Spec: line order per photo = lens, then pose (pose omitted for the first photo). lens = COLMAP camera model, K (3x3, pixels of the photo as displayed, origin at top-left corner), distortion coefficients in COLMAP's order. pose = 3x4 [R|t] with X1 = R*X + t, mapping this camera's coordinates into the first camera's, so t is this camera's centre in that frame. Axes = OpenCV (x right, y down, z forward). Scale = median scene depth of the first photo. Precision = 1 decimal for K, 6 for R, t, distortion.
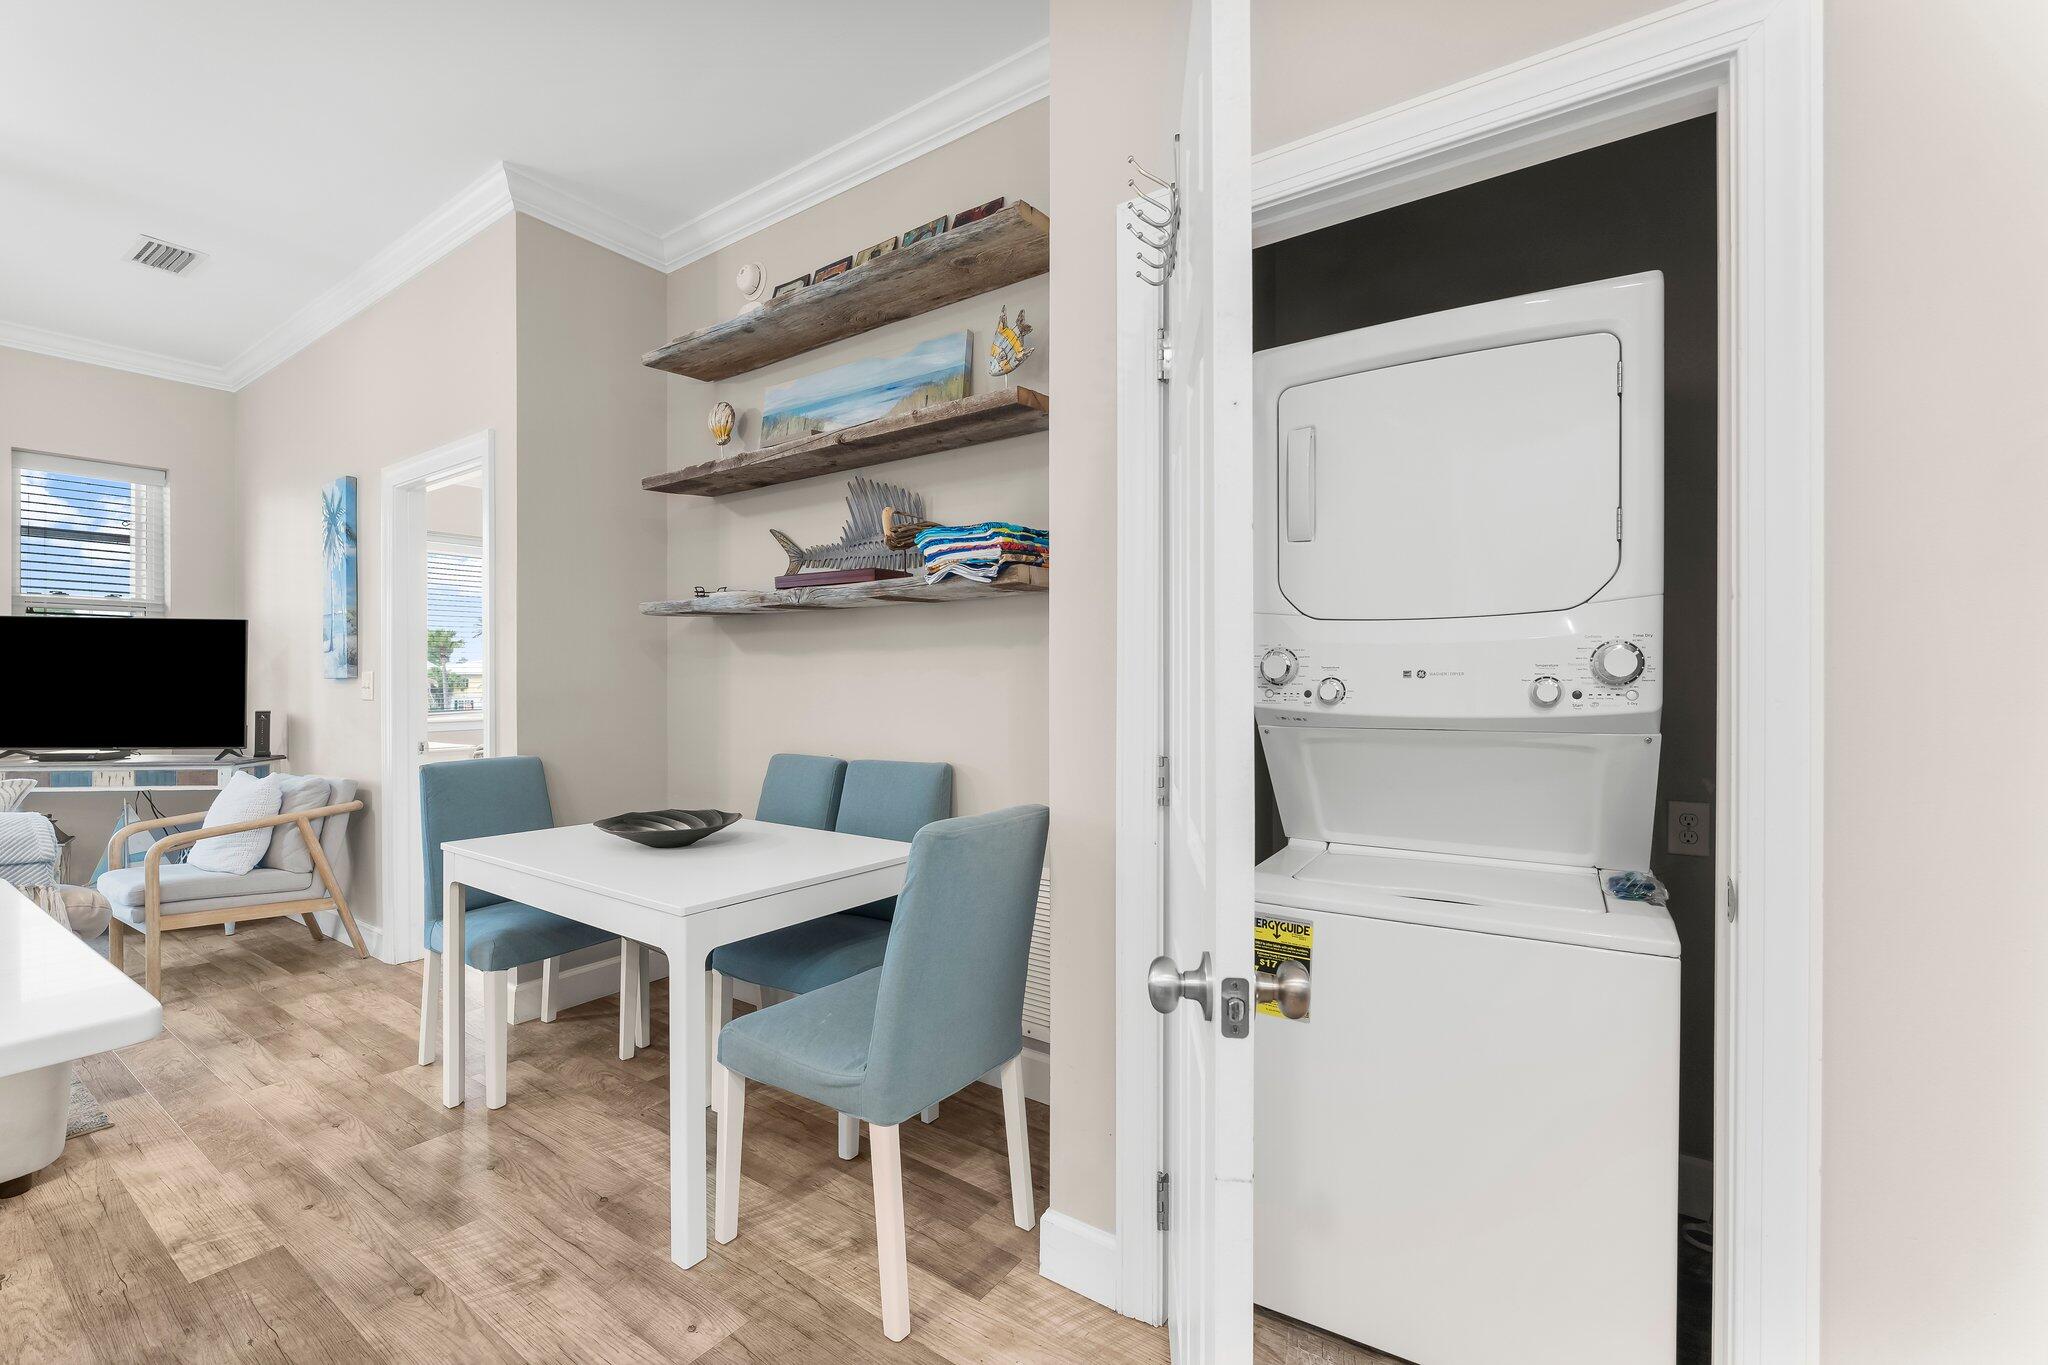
lens RADIAL K [[875.6, 0, 939.4], [0, 875.6, 686.4], [0, 0, 1]] dist [-0.000006, -0.000513]
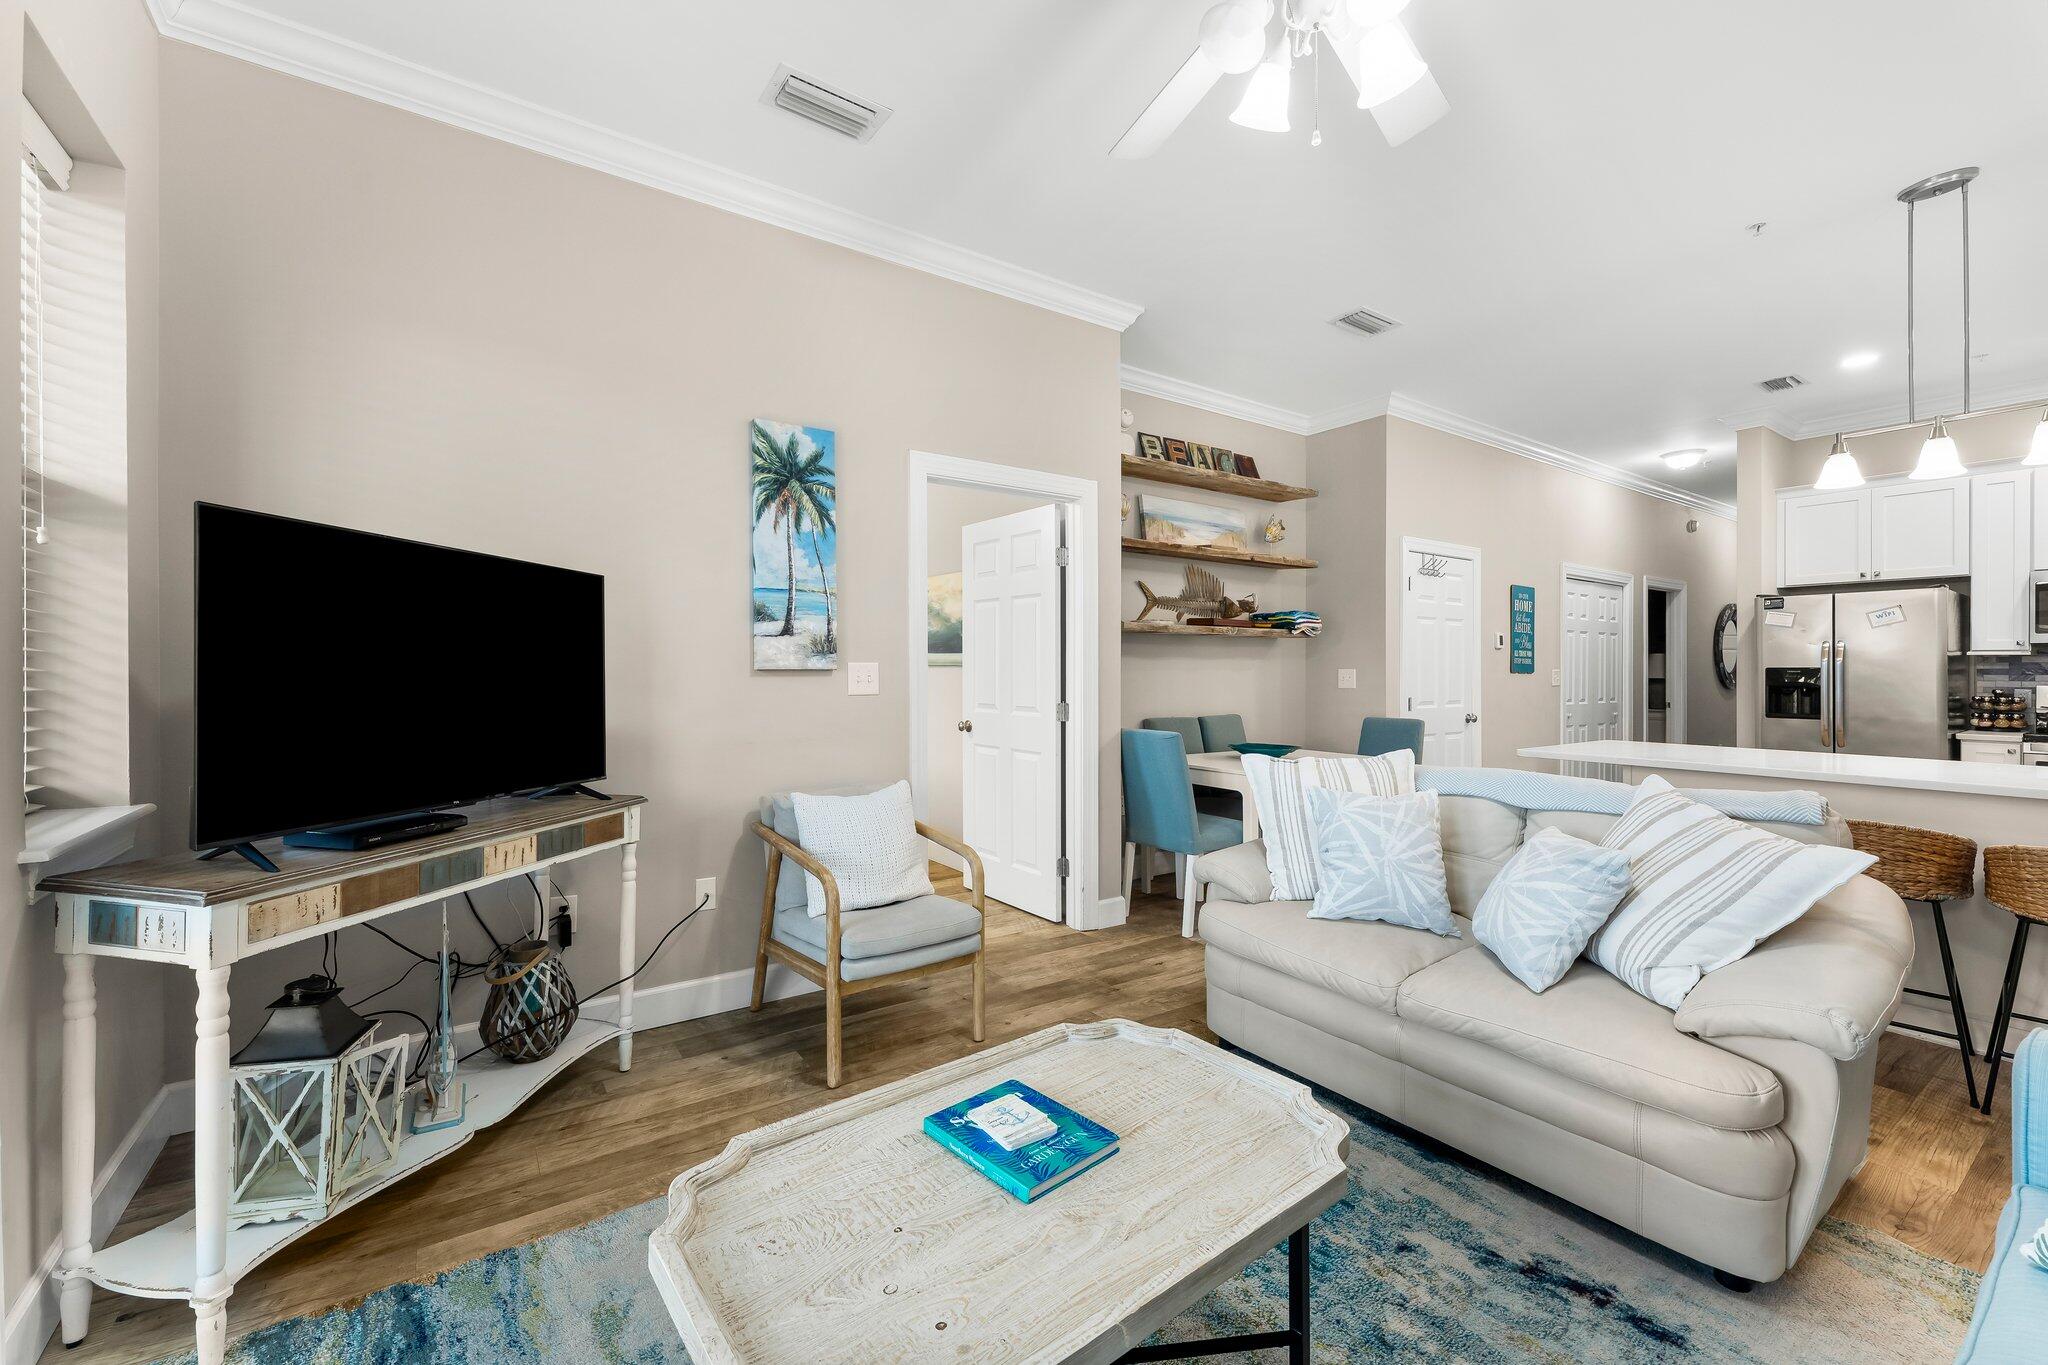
lens RADIAL K [[833.3, 0, 1030.0], [0, 833.3, 673.0], [0, 0, 1]] dist [0.003225, -0.001024]
pose [[0.314876, 0.002781, 0.949129, -1.473497], [0.003353, 0.999986, -0.004043, -0.001998], [-0.949127, 0.004456, 0.314862, 0.601161]]
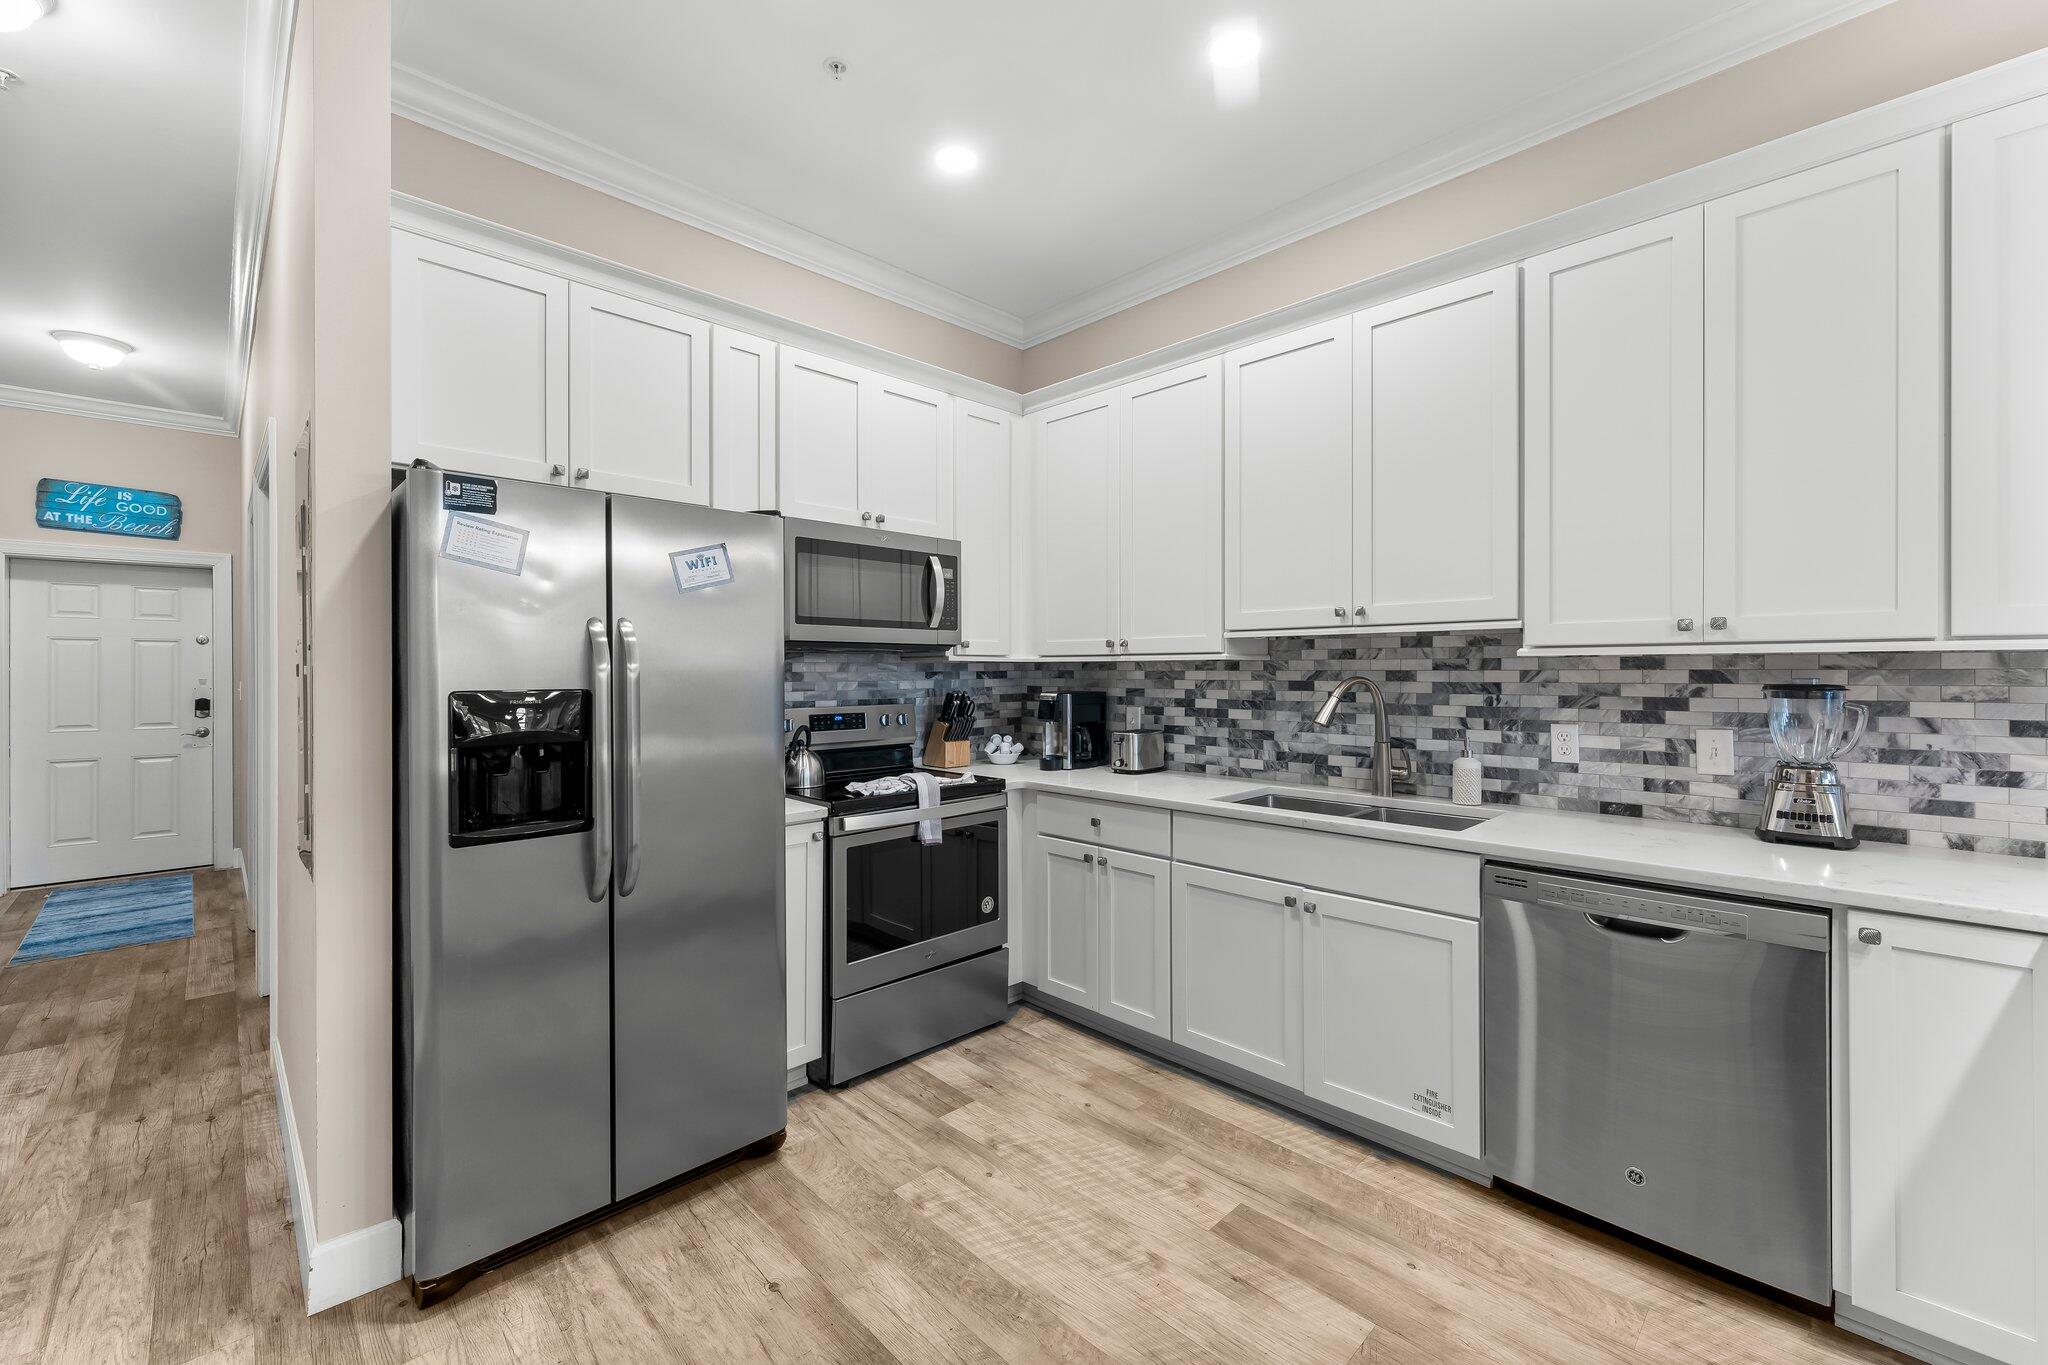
lens RADIAL K [[833.3, 0, 959.1], [0, 833.3, 668.5], [0, 0, 1]] dist [0.003225, -0.001024]
pose [[-0.983455, 0.004422, 0.181099, -0.123459], [0.006436, 0.999924, 0.010538, -0.025048], [-0.181039, 0.011529, -0.983408, 0.263738]]
